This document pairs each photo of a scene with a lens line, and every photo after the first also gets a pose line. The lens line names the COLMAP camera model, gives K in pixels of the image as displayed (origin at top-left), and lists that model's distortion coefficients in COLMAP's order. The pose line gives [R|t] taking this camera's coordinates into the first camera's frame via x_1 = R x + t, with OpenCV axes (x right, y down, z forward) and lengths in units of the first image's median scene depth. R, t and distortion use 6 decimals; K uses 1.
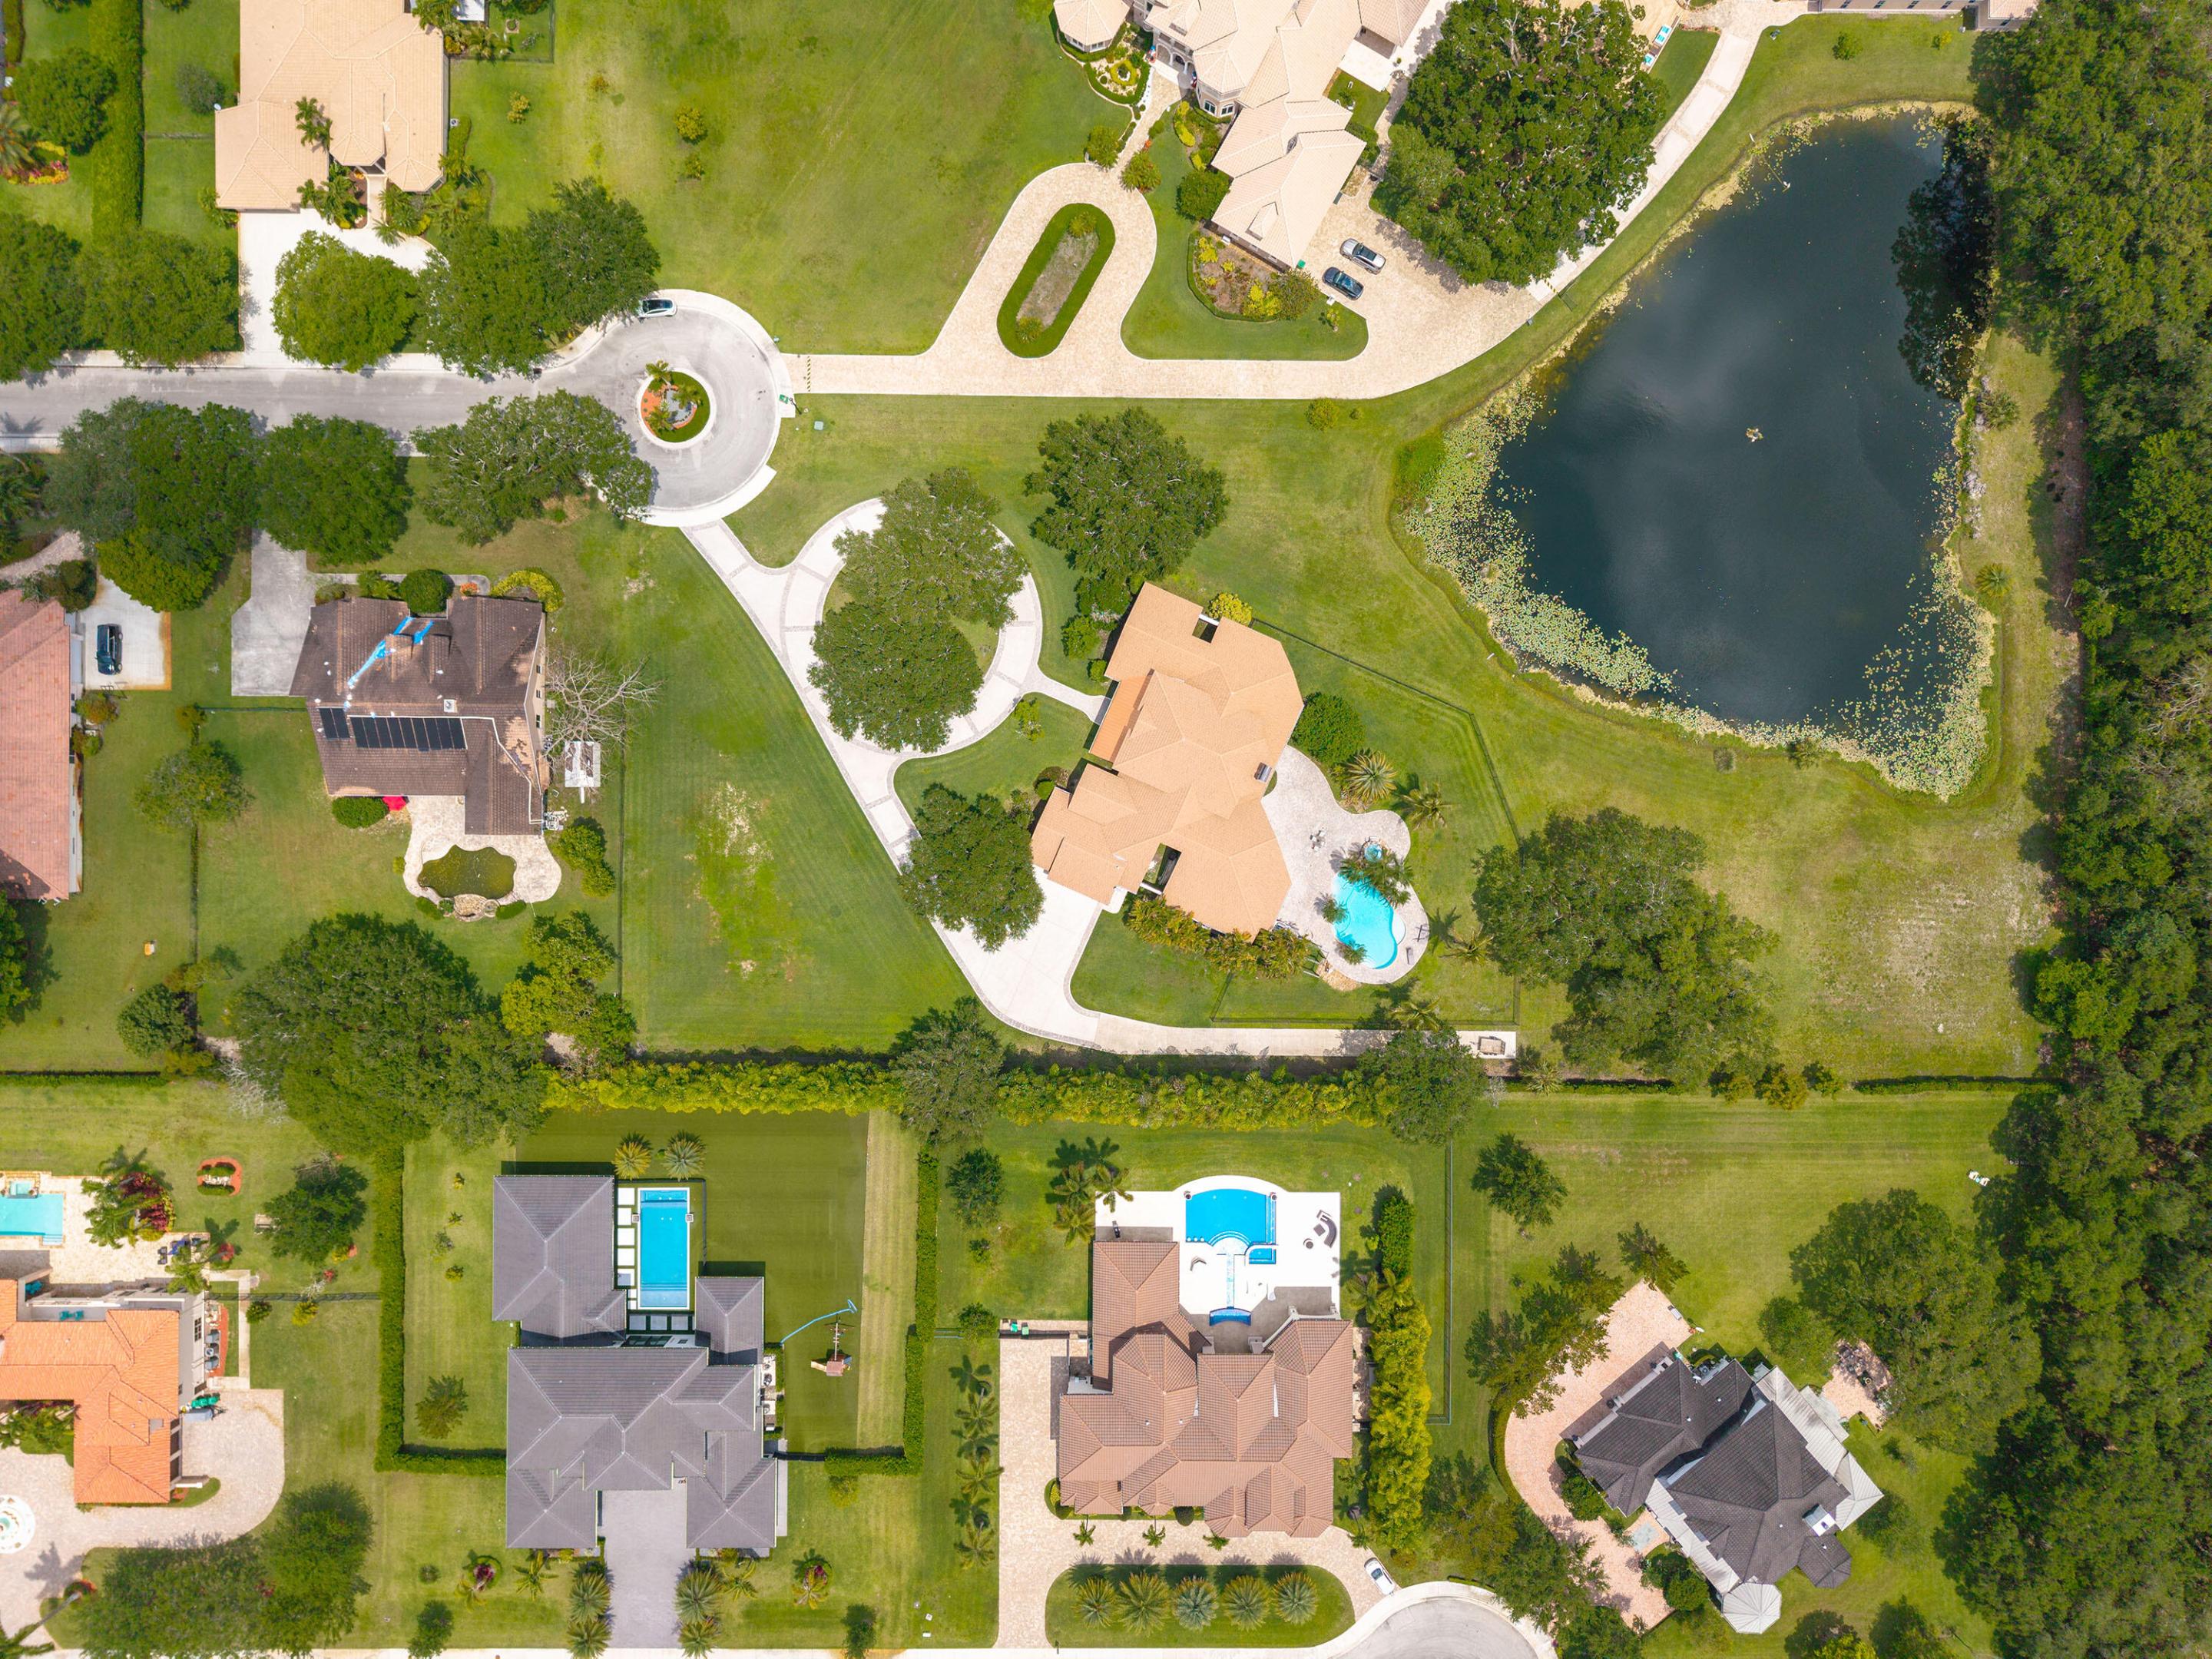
lens RADIAL K [[1453.1, 0, 1111.7], [0, 1453.1, 834.2], [0, 0, 1]] dist [0.001741, -0.003179]
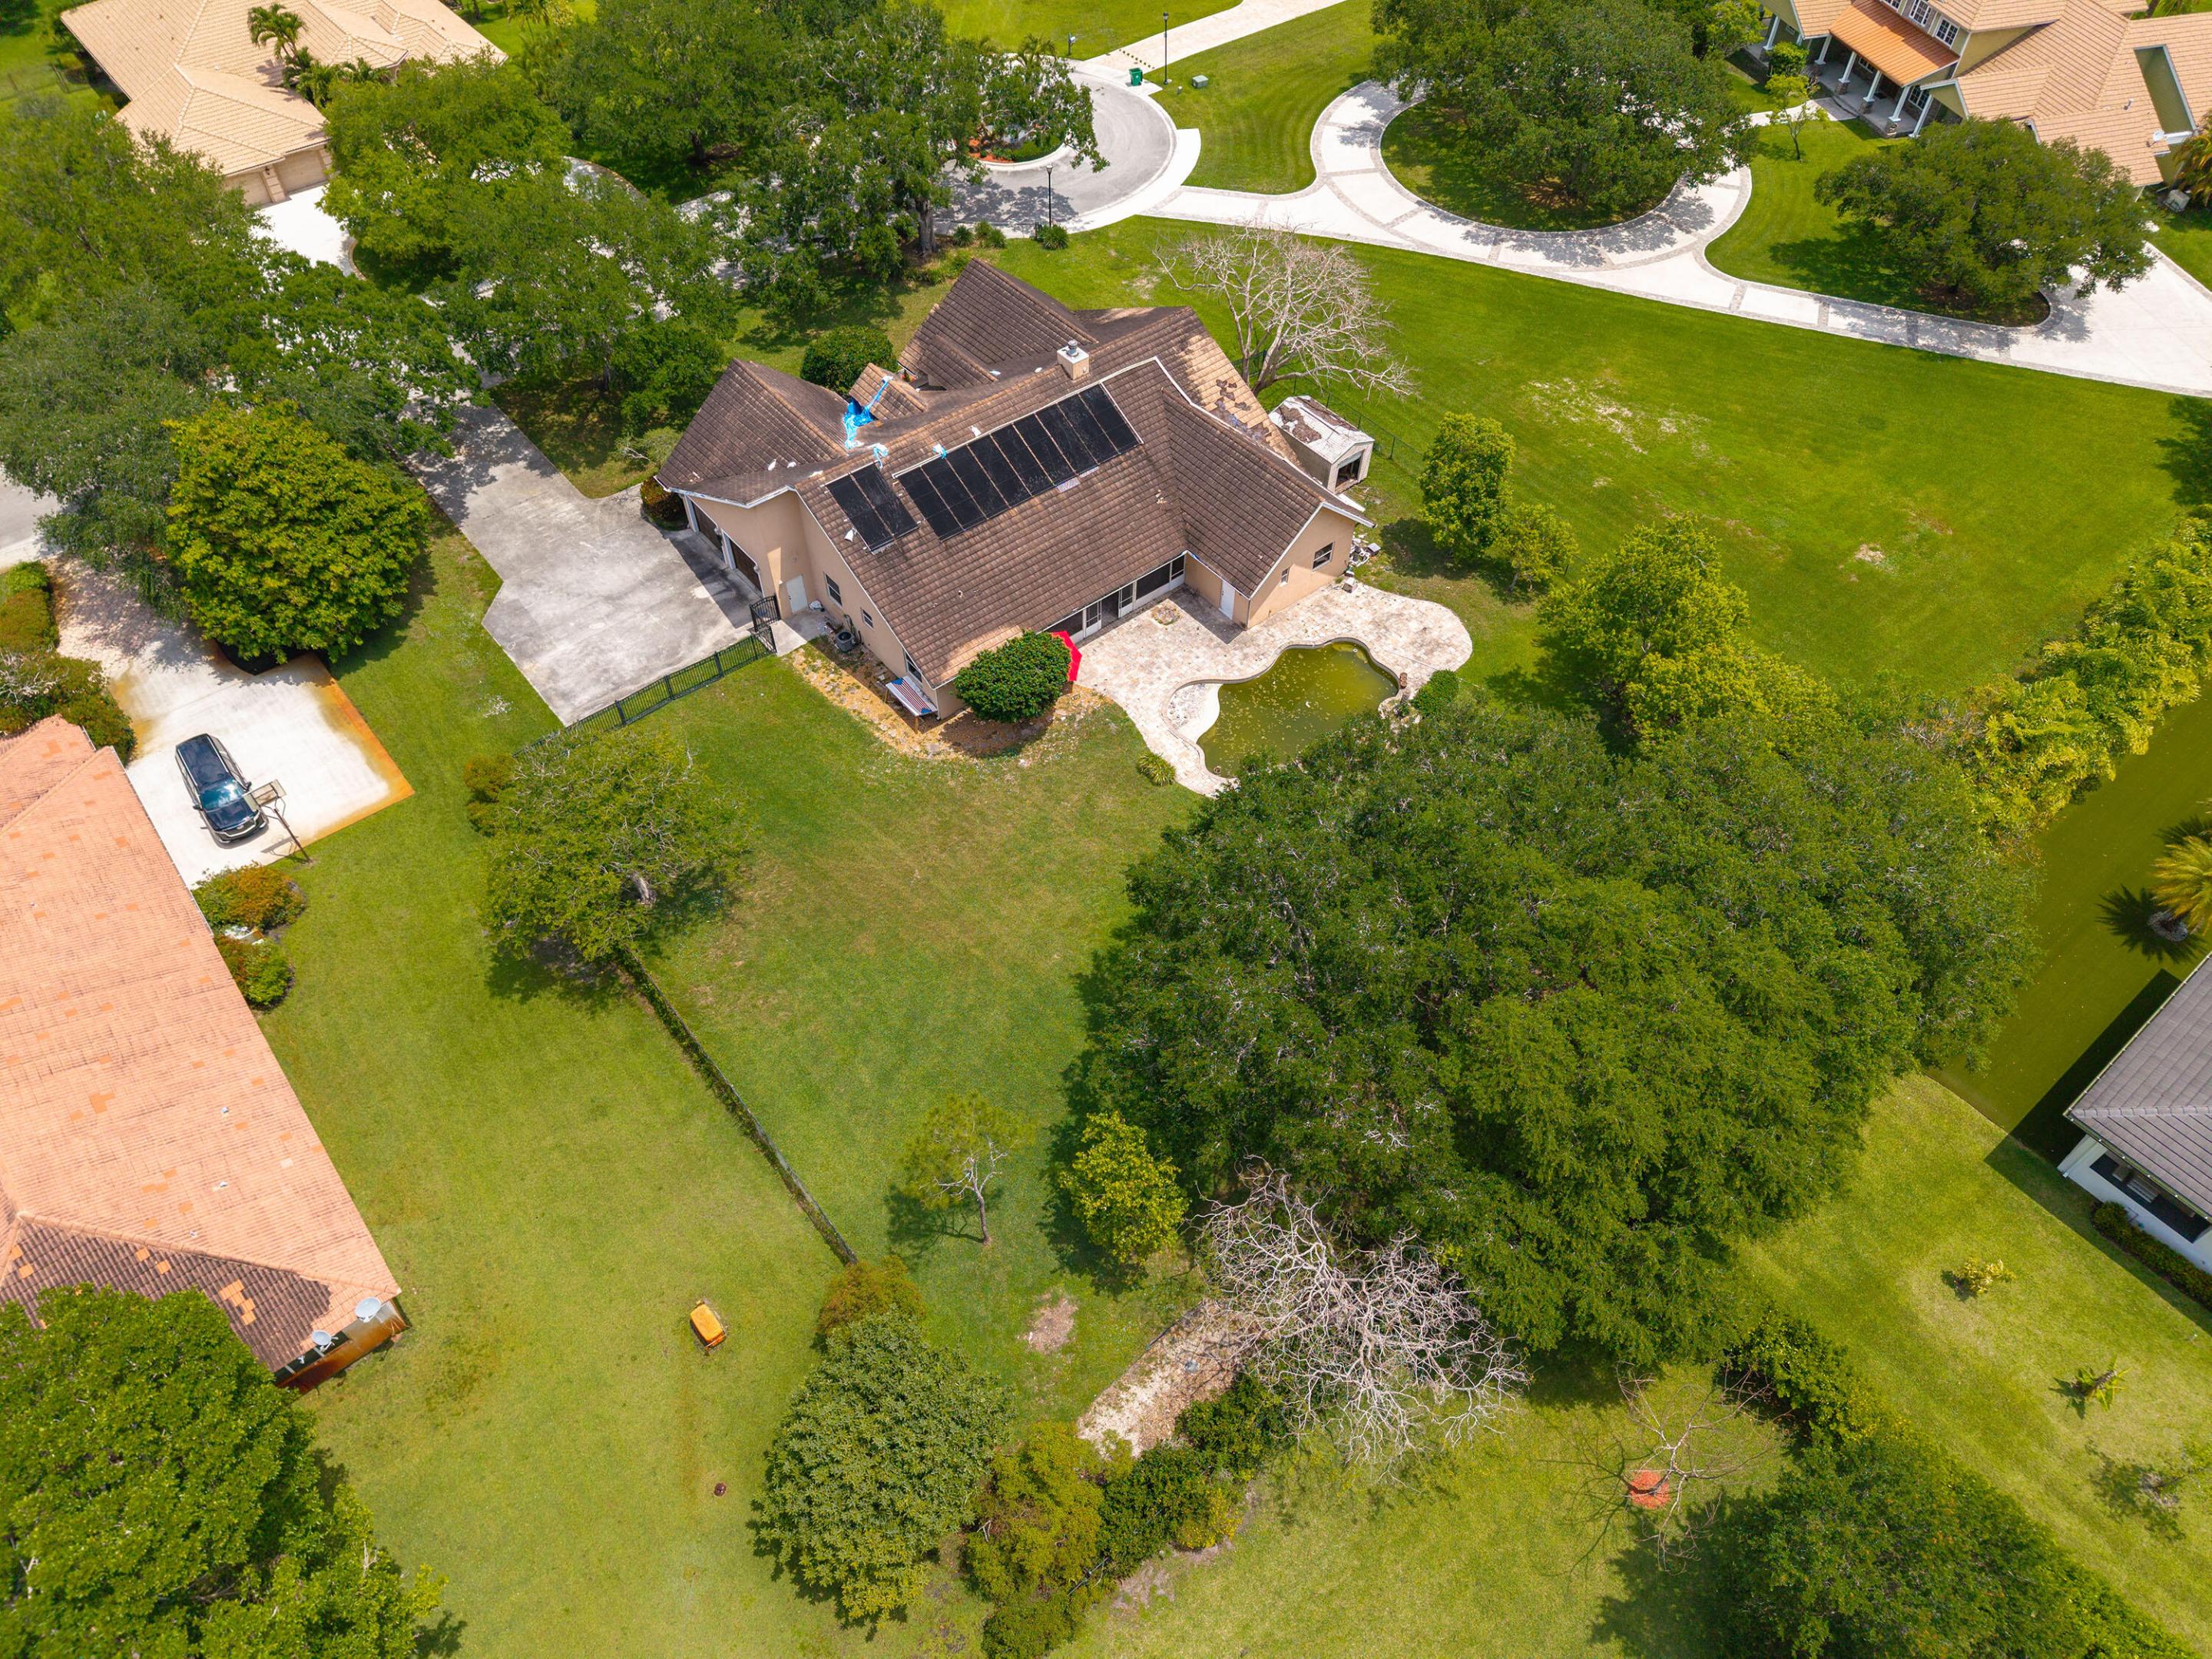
lens RADIAL K [[1479.4, 0, 1125.1], [0, 1479.4, 831.4], [0, 0, 1]] dist [0.007257, -0.000703]
pose [[0.766348, -0.500091, 0.403262, -0.666521], [0.642422, 0.594214, -0.483947, 0.219620], [0.002394, 0.629936, 0.776643, 0.699710]]
